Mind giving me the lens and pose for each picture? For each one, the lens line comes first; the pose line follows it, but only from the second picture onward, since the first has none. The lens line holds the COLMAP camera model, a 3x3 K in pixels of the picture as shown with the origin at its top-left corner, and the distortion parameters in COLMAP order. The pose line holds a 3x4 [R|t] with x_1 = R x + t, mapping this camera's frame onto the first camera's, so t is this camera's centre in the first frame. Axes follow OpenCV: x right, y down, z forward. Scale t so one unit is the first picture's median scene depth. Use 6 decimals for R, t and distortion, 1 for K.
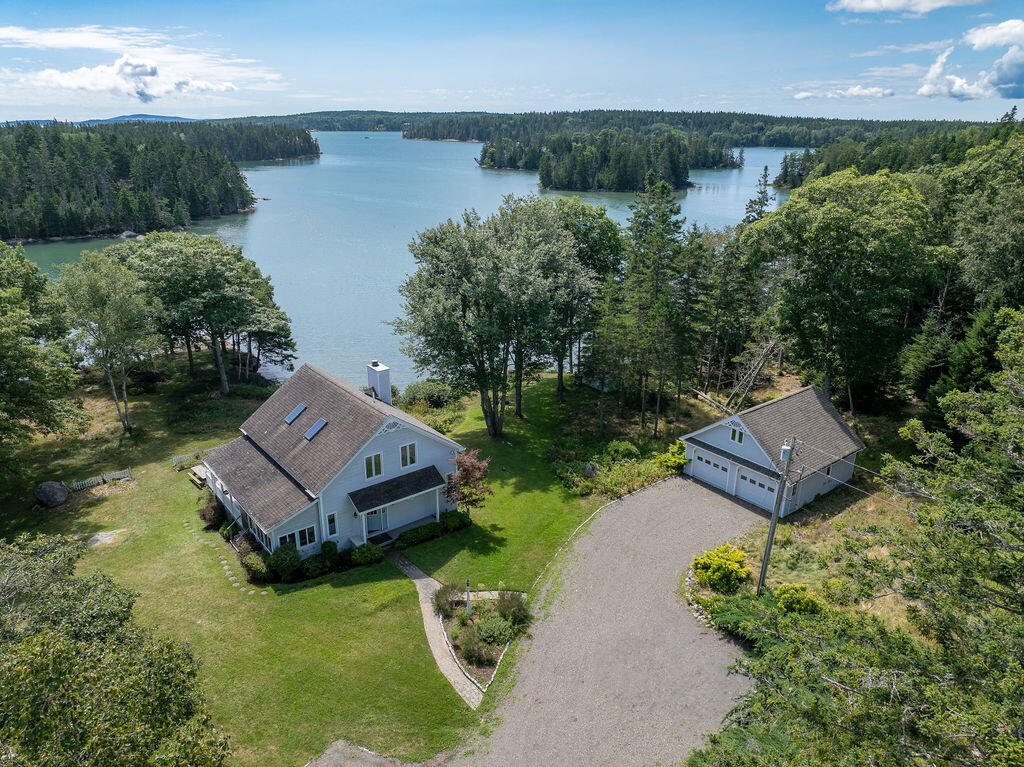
lens RADIAL K [[717.8, 0, 512.0], [0, 717.8, 383.5], [0, 0, 1]] dist [-0.037951, -0.002810]
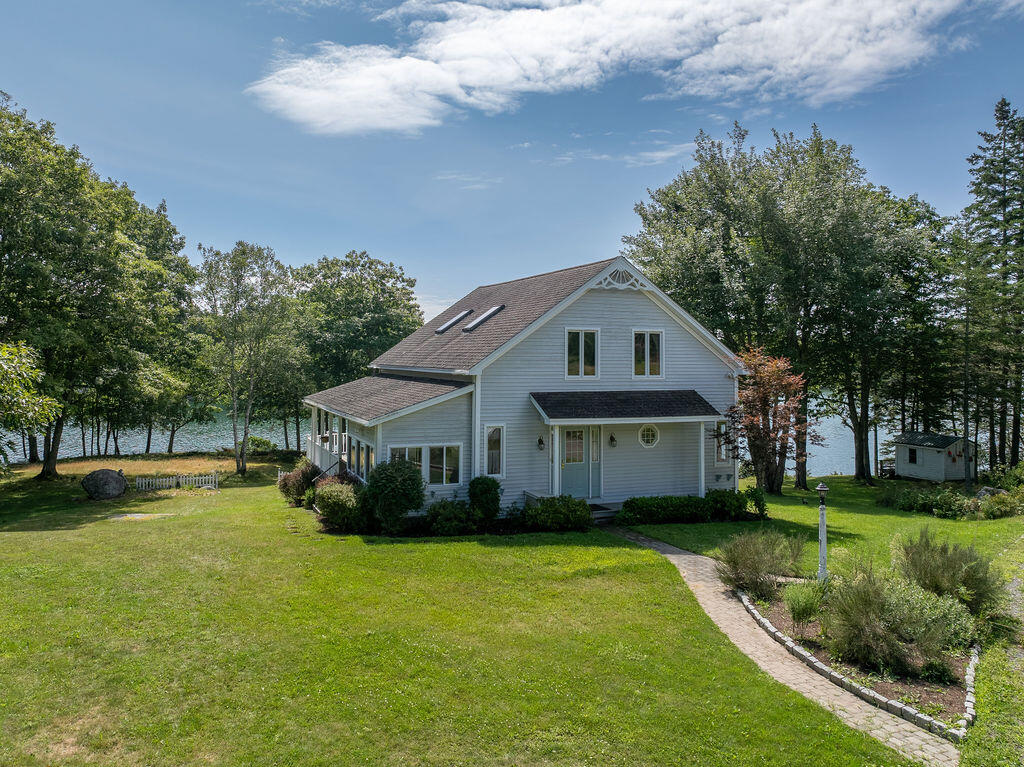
lens RADIAL K [[772.0, 0, 485.8], [0, 772.0, 324.0], [0, 0, 1]] dist [-0.031625, -0.001367]
pose [[0.957180, -0.010368, -0.289307, -0.085531], [-0.101936, 0.923285, -0.370344, 0.274140], [0.270952, 0.383977, 0.882693, 0.417289]]
